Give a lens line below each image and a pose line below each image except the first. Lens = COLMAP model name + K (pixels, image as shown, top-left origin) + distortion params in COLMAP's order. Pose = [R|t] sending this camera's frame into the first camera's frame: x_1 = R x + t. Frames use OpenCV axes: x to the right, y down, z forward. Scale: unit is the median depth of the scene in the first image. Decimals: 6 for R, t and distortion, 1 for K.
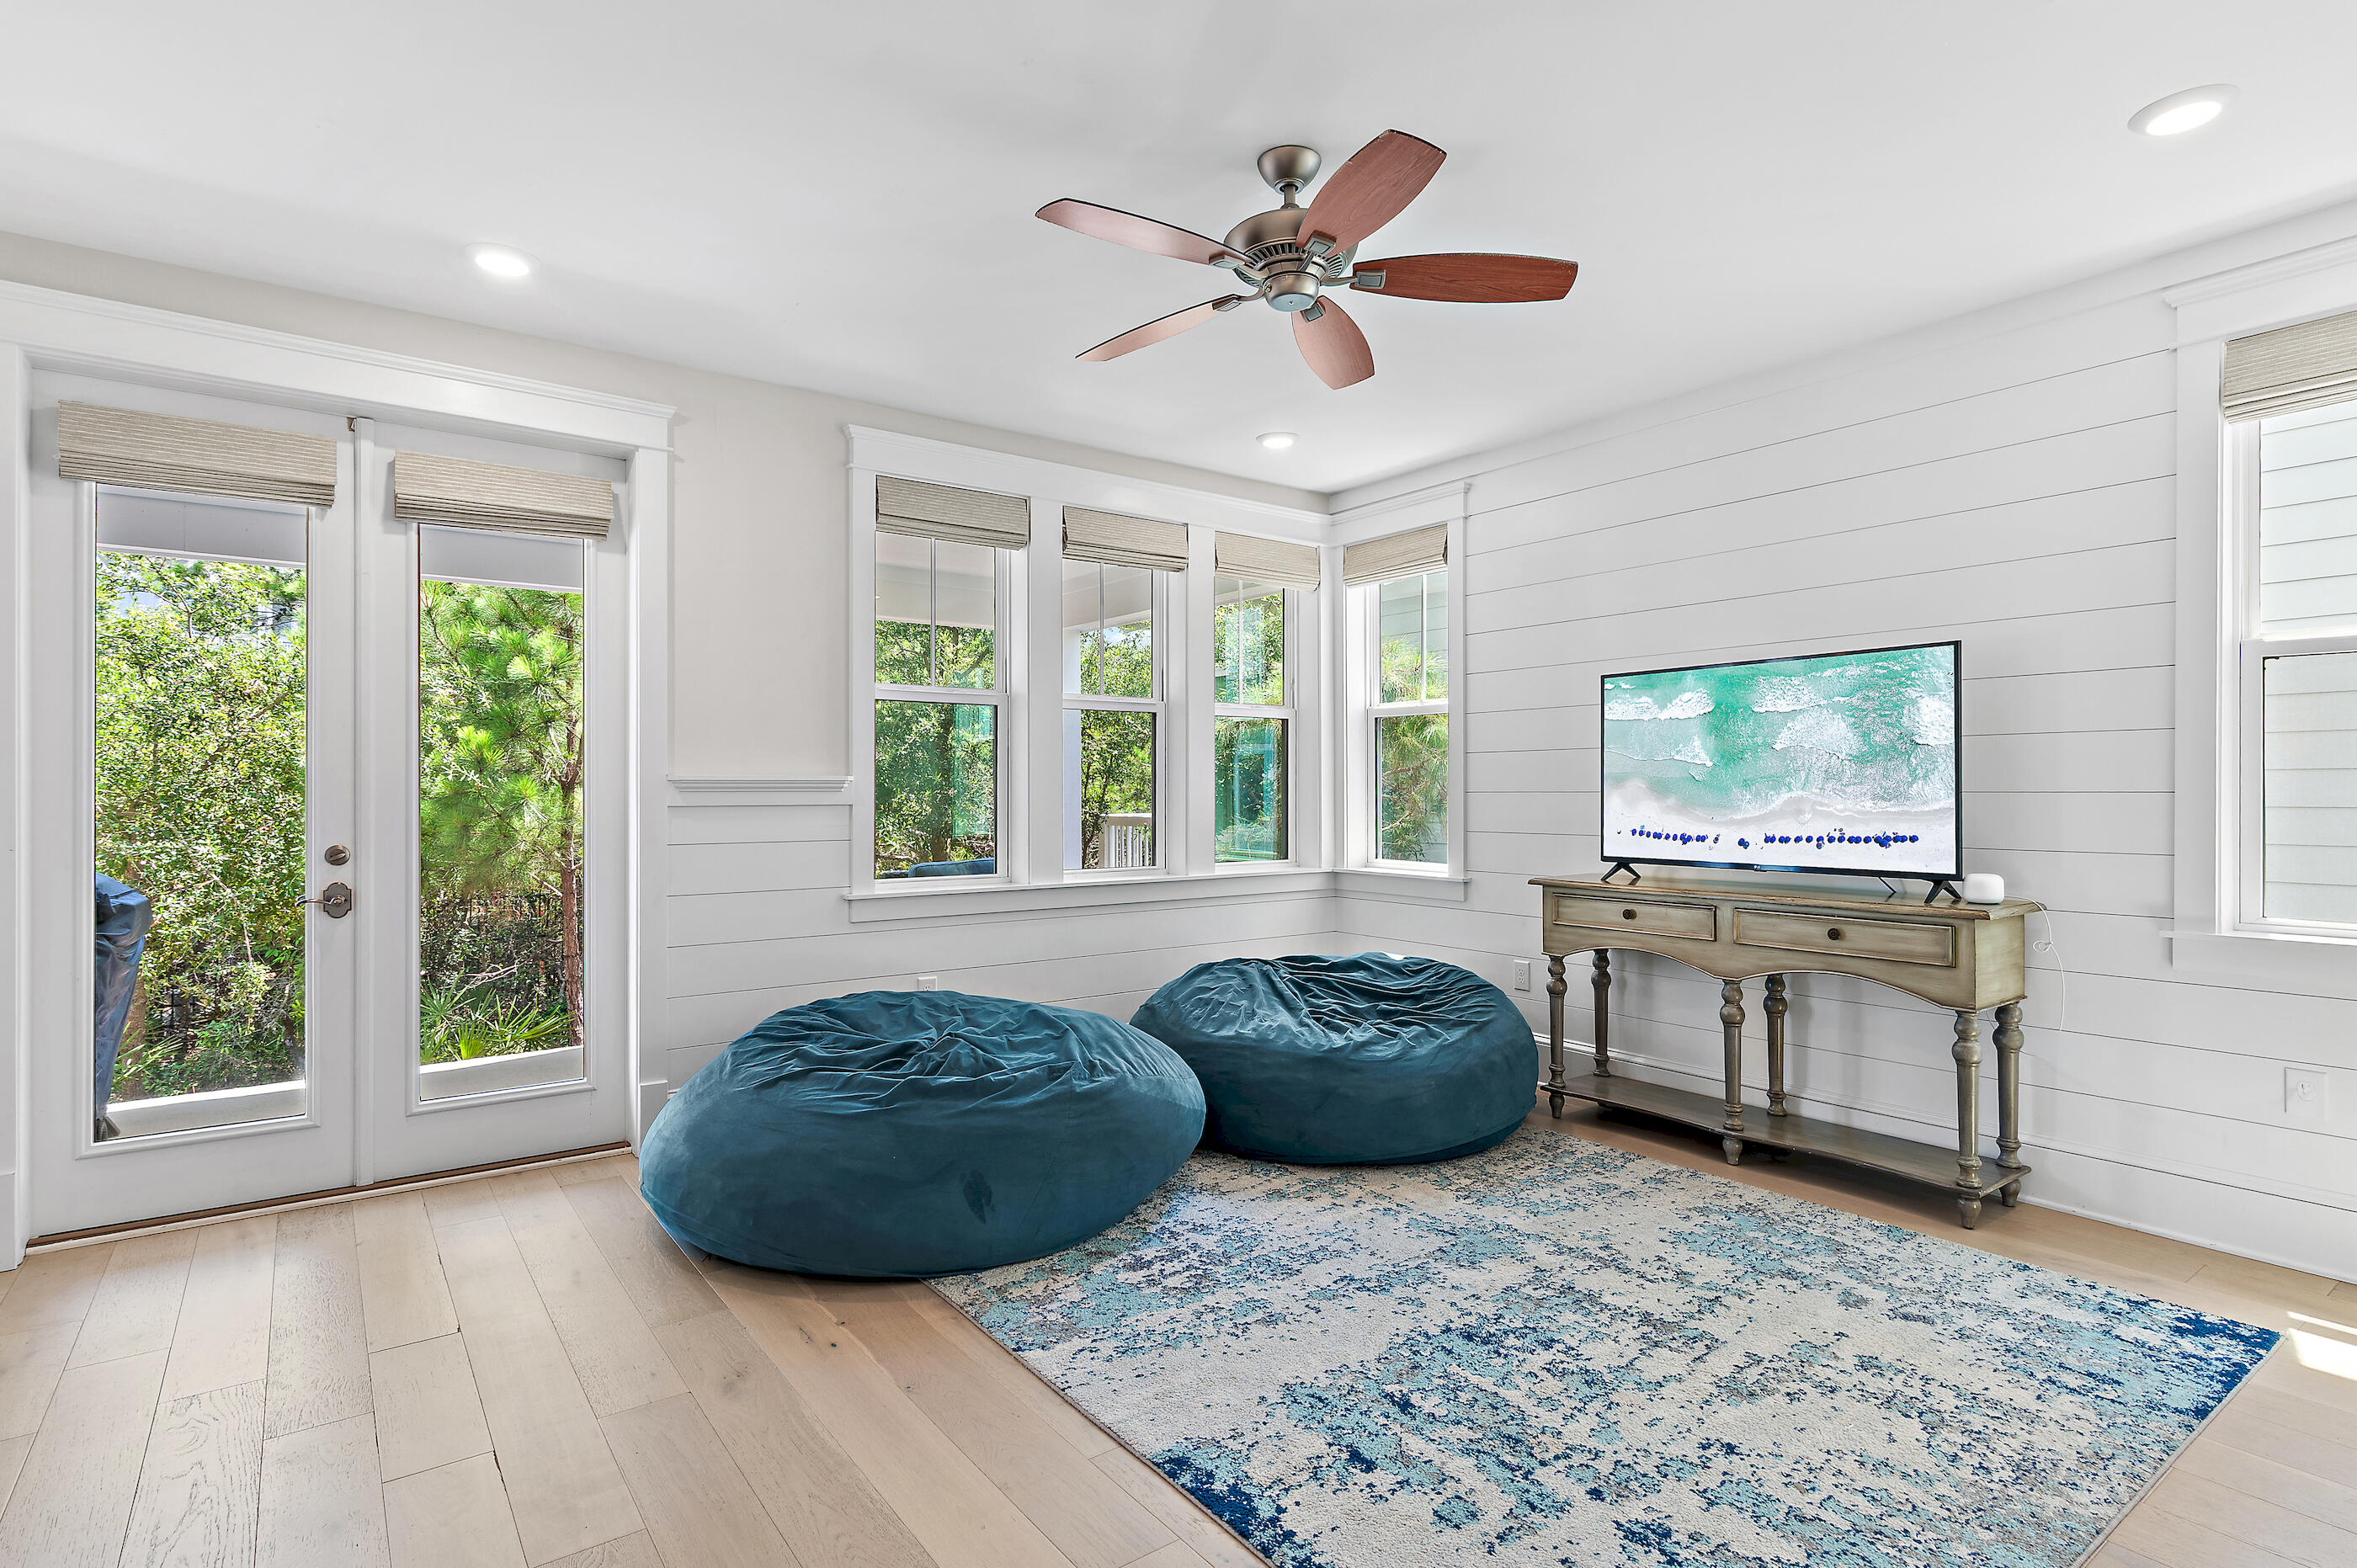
lens RADIAL K [[1152.7, 0, 1167.8], [0, 1152.7, 792.0], [0, 0, 1]] dist [0.007447, -0.000767]
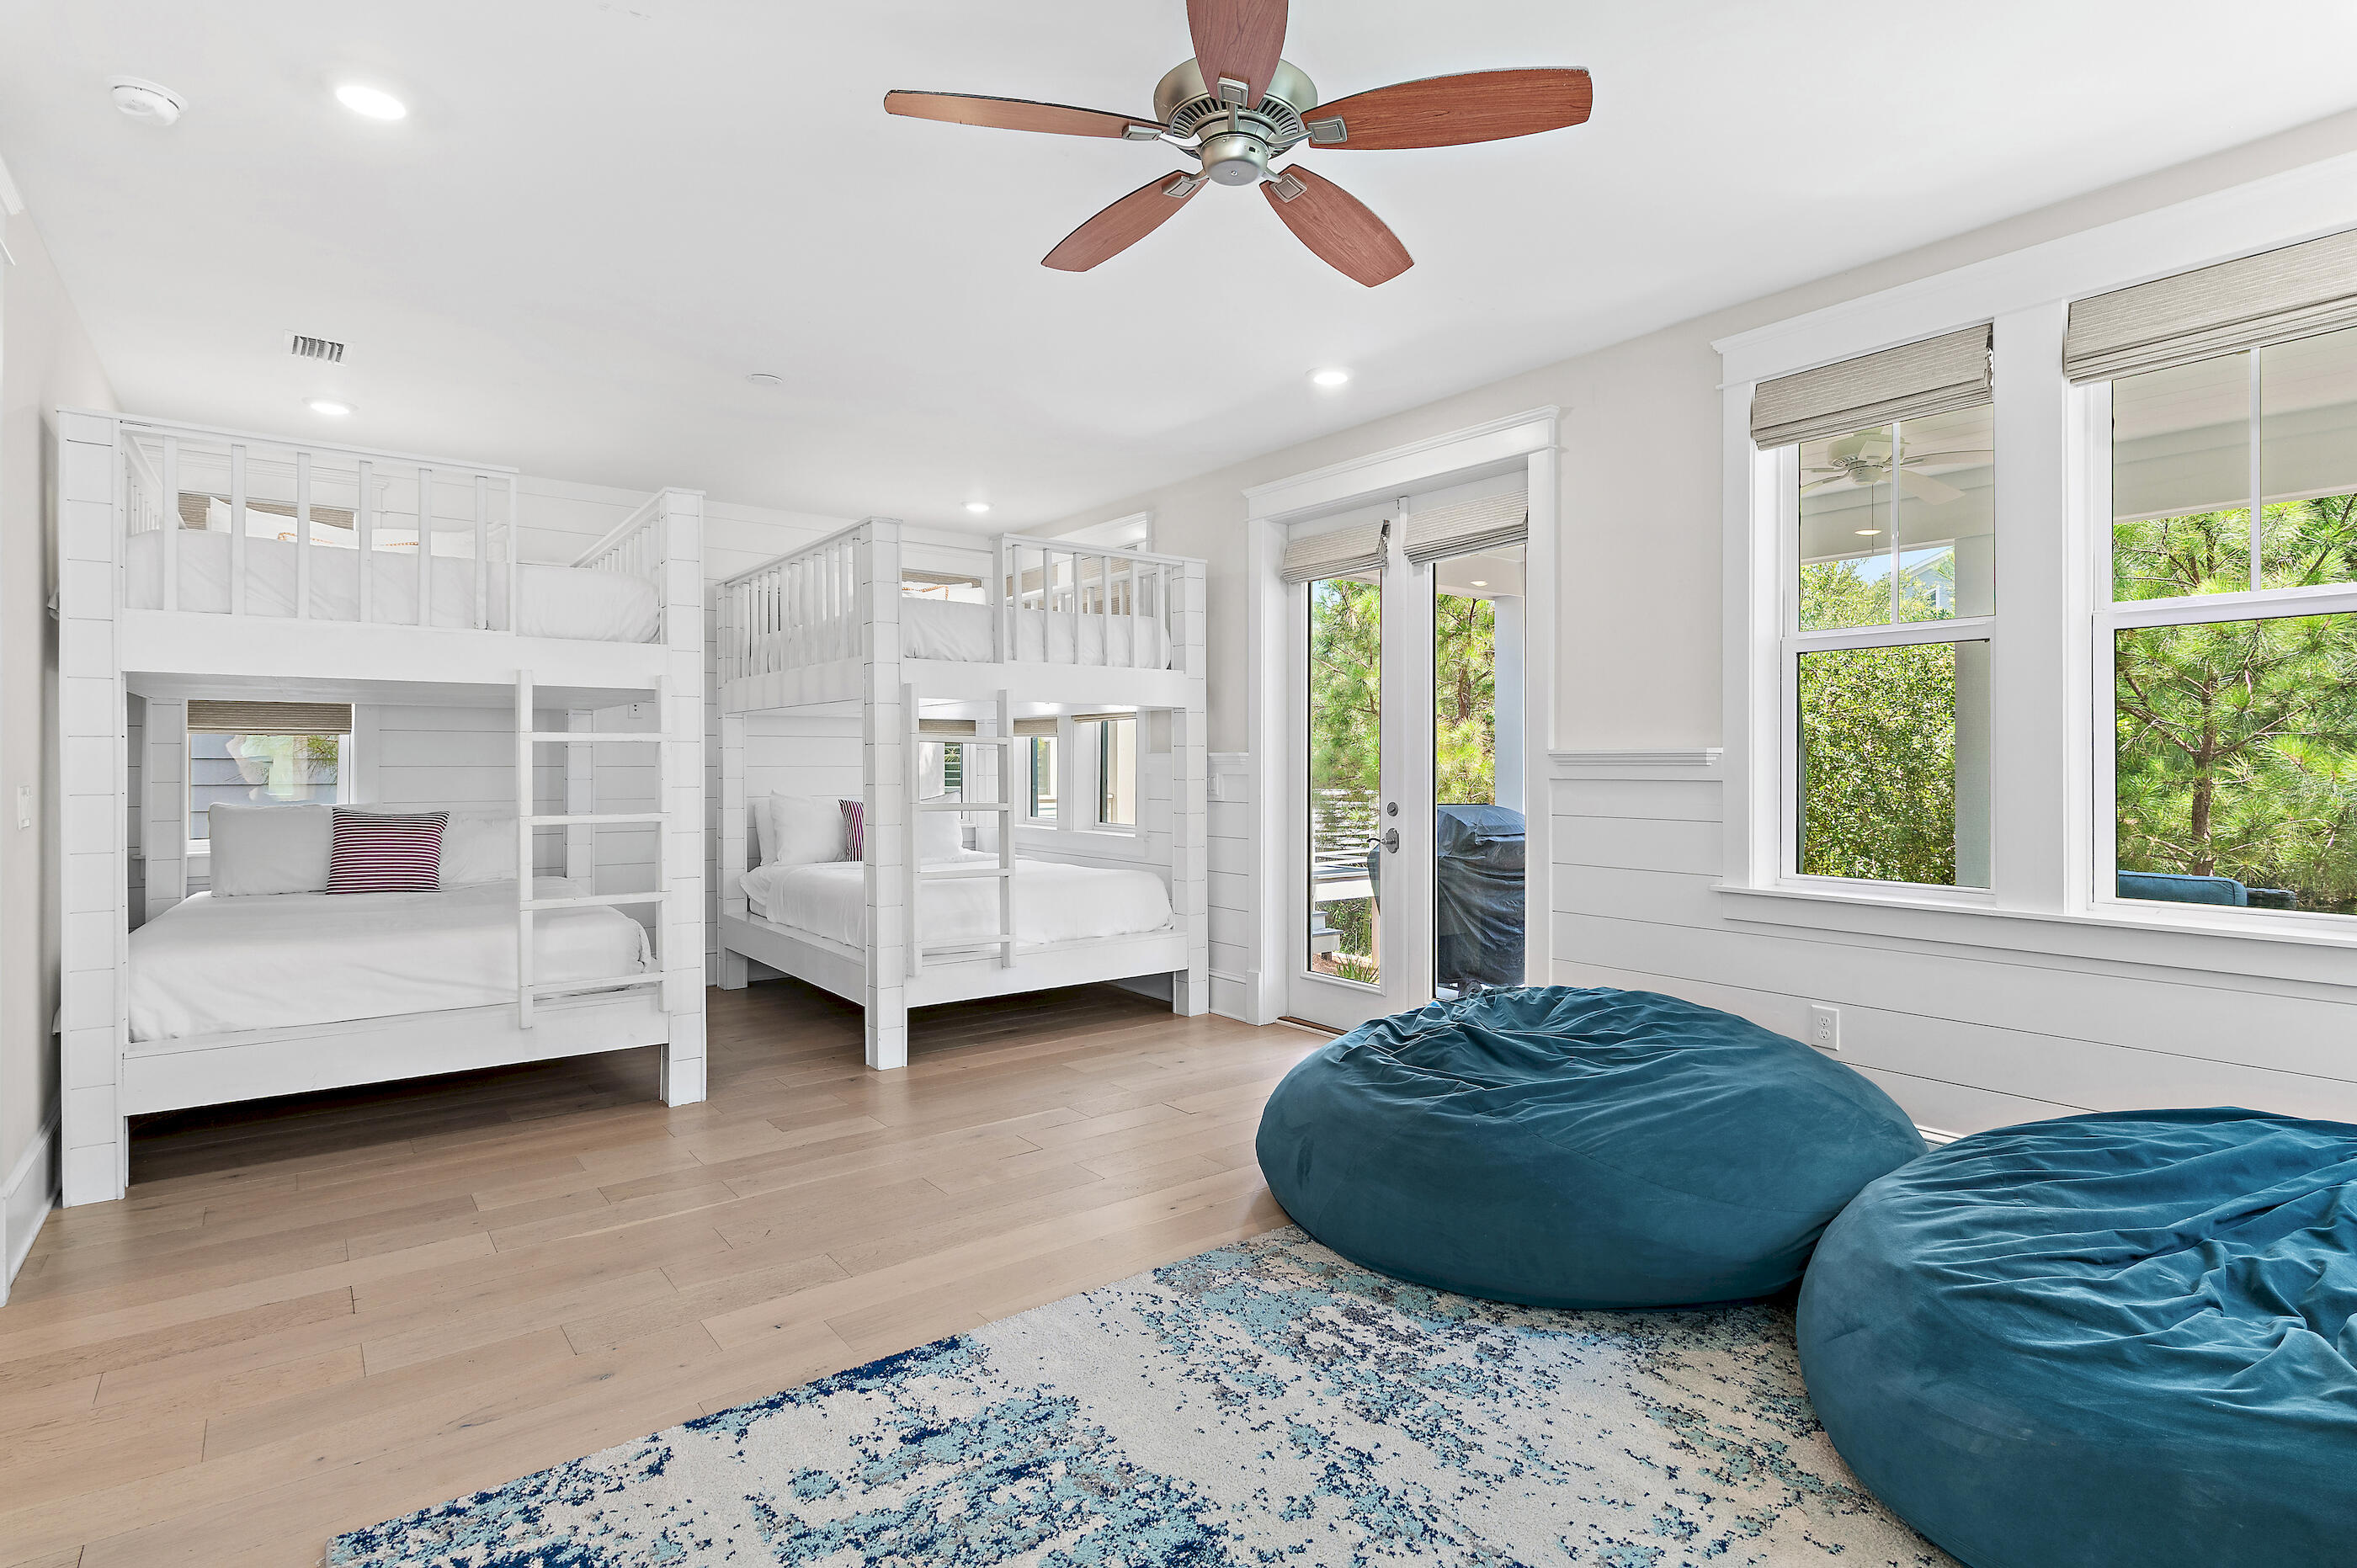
lens RADIAL K [[1152.7, 0, 1216.7], [0, 1152.7, 777.4], [0, 0, 1]] dist [0.007447, -0.000767]
pose [[0.051752, 0.013310, -0.998571, 0.723887], [-0.001102, 0.999911, 0.013271, -0.004688], [0.998659, 0.000414, 0.051762, 0.741393]]
